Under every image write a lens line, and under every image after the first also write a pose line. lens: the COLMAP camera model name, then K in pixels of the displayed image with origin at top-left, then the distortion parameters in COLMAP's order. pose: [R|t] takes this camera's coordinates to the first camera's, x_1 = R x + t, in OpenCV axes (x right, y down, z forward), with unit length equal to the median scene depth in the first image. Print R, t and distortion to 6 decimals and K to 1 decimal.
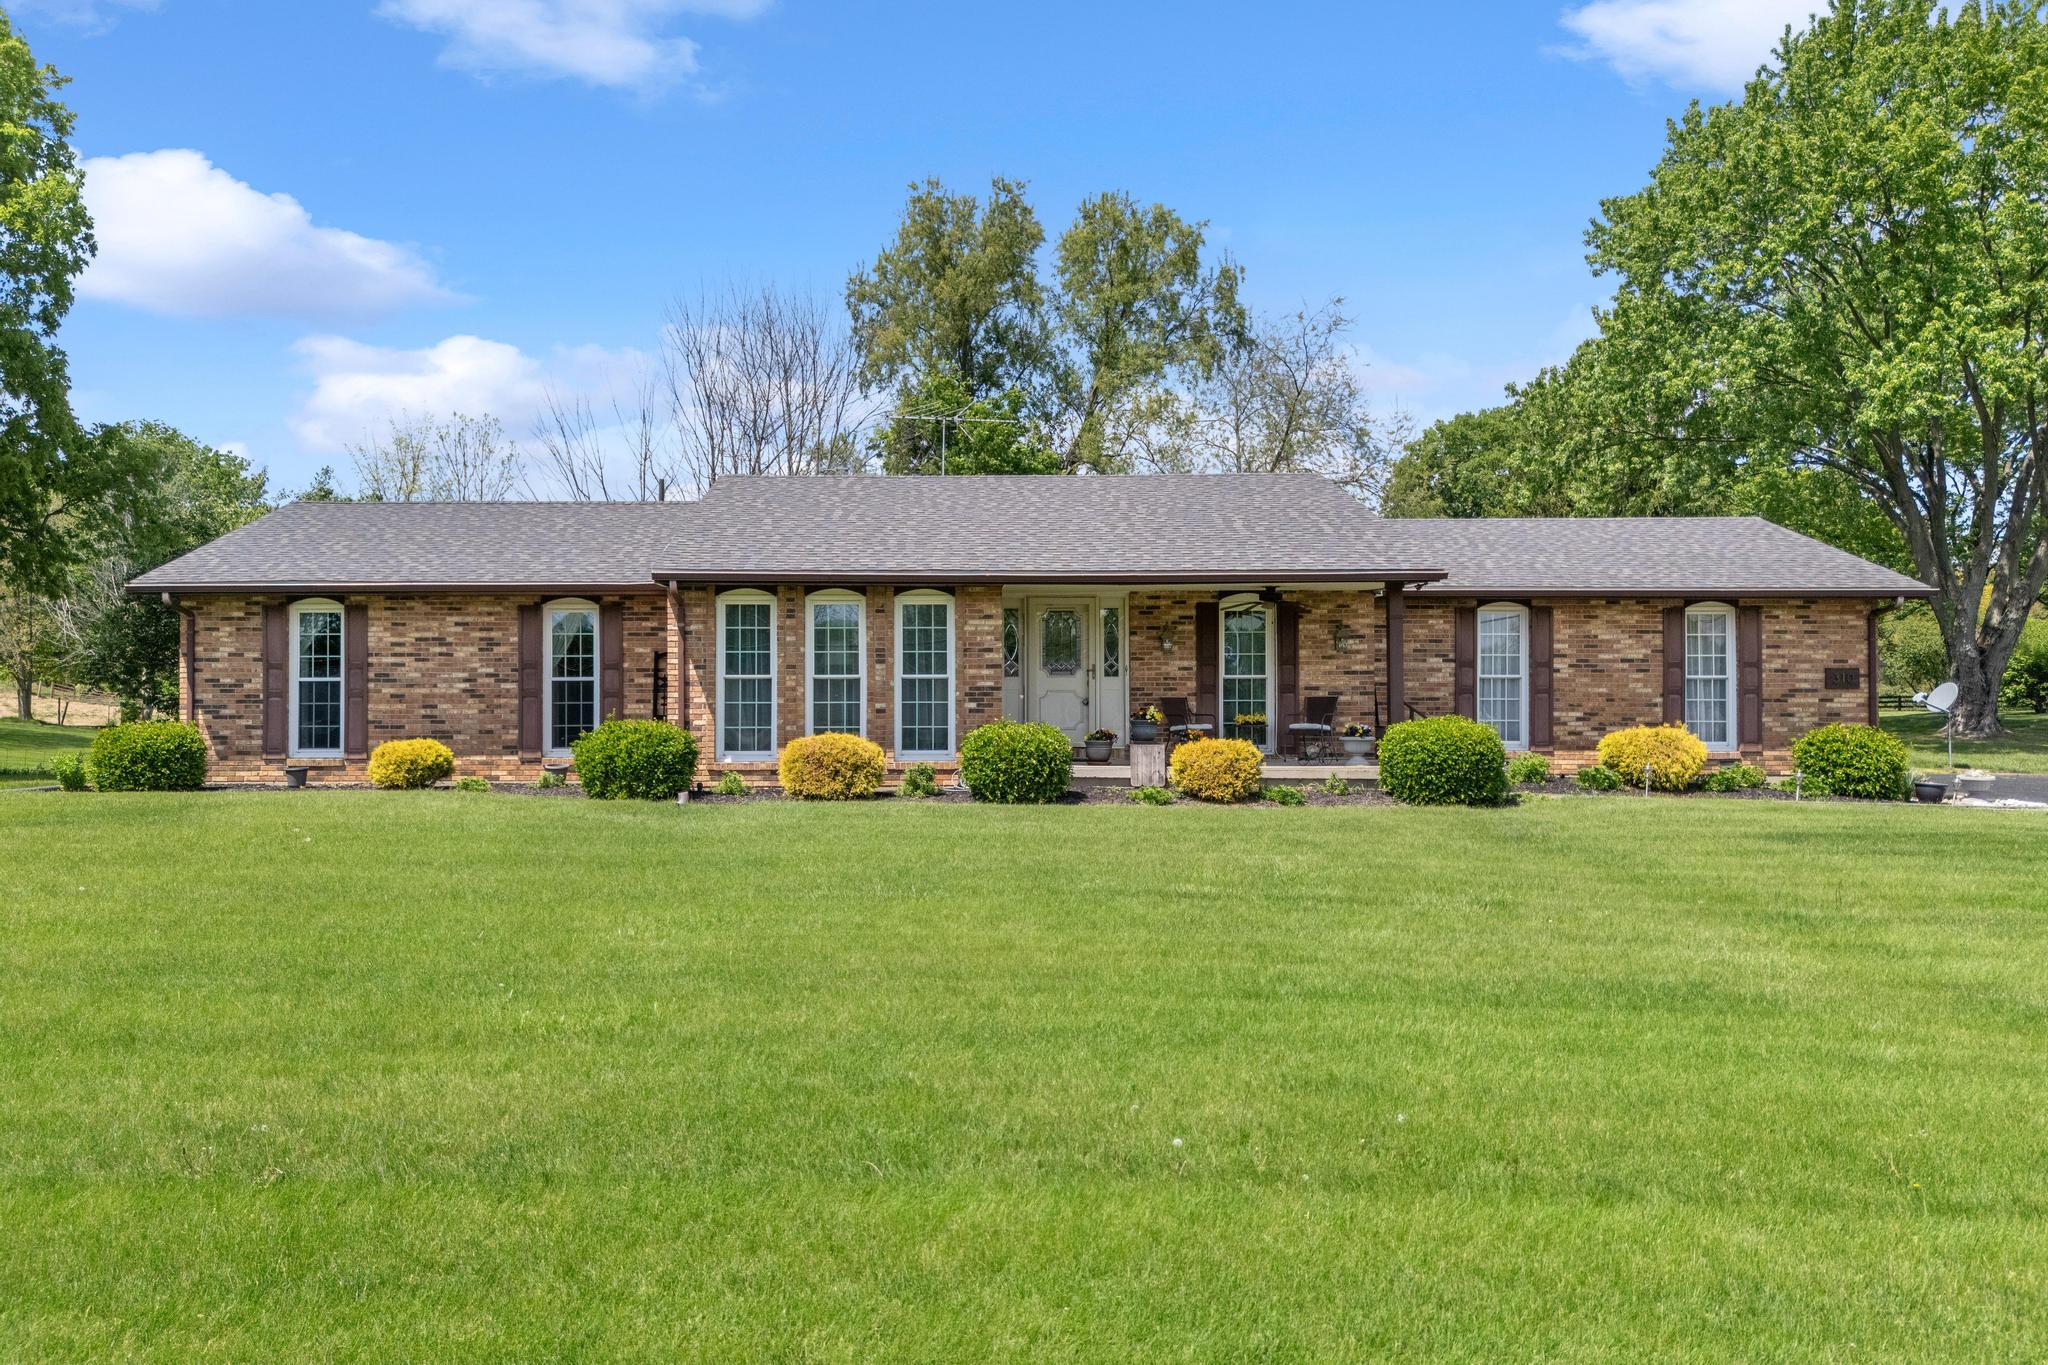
lens RADIAL K [[1509.1, 0, 961.5], [0, 1509.1, 682.2], [0, 0, 1]] dist [0.058289, -0.048273]
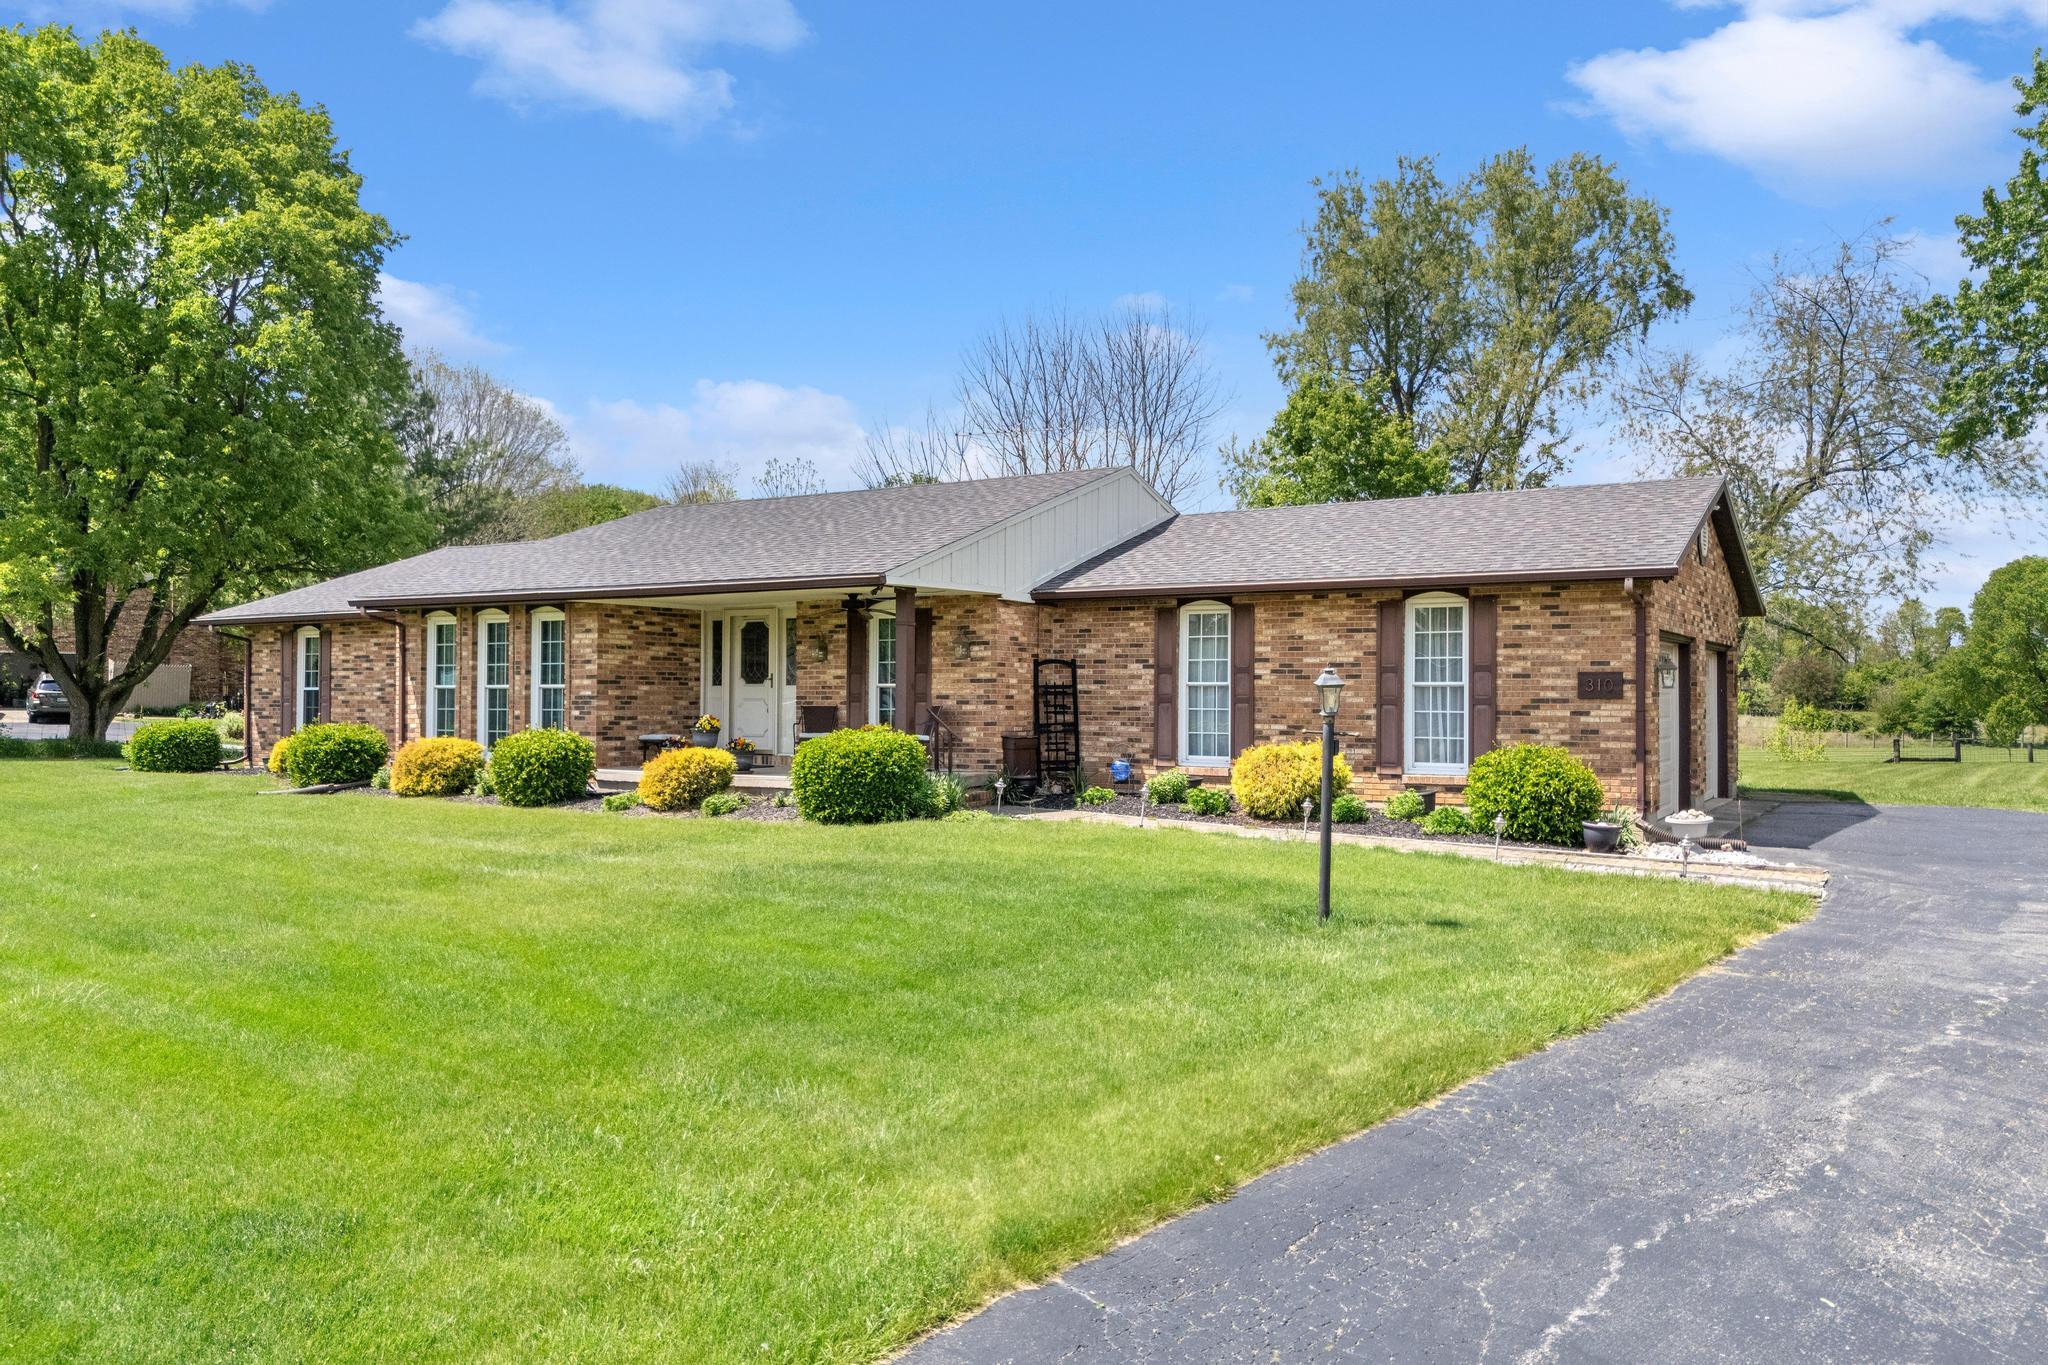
lens RADIAL K [[1509.1, 0, 1096.7], [0, 1509.1, 686.0], [0, 0, 1]] dist [0.058289, -0.048273]
pose [[0.861146, -0.001986, -0.508353, 0.805979], [0.001807, 0.999998, -0.000845, -0.002116], [0.508354, -0.000191, 0.861148, 0.225357]]
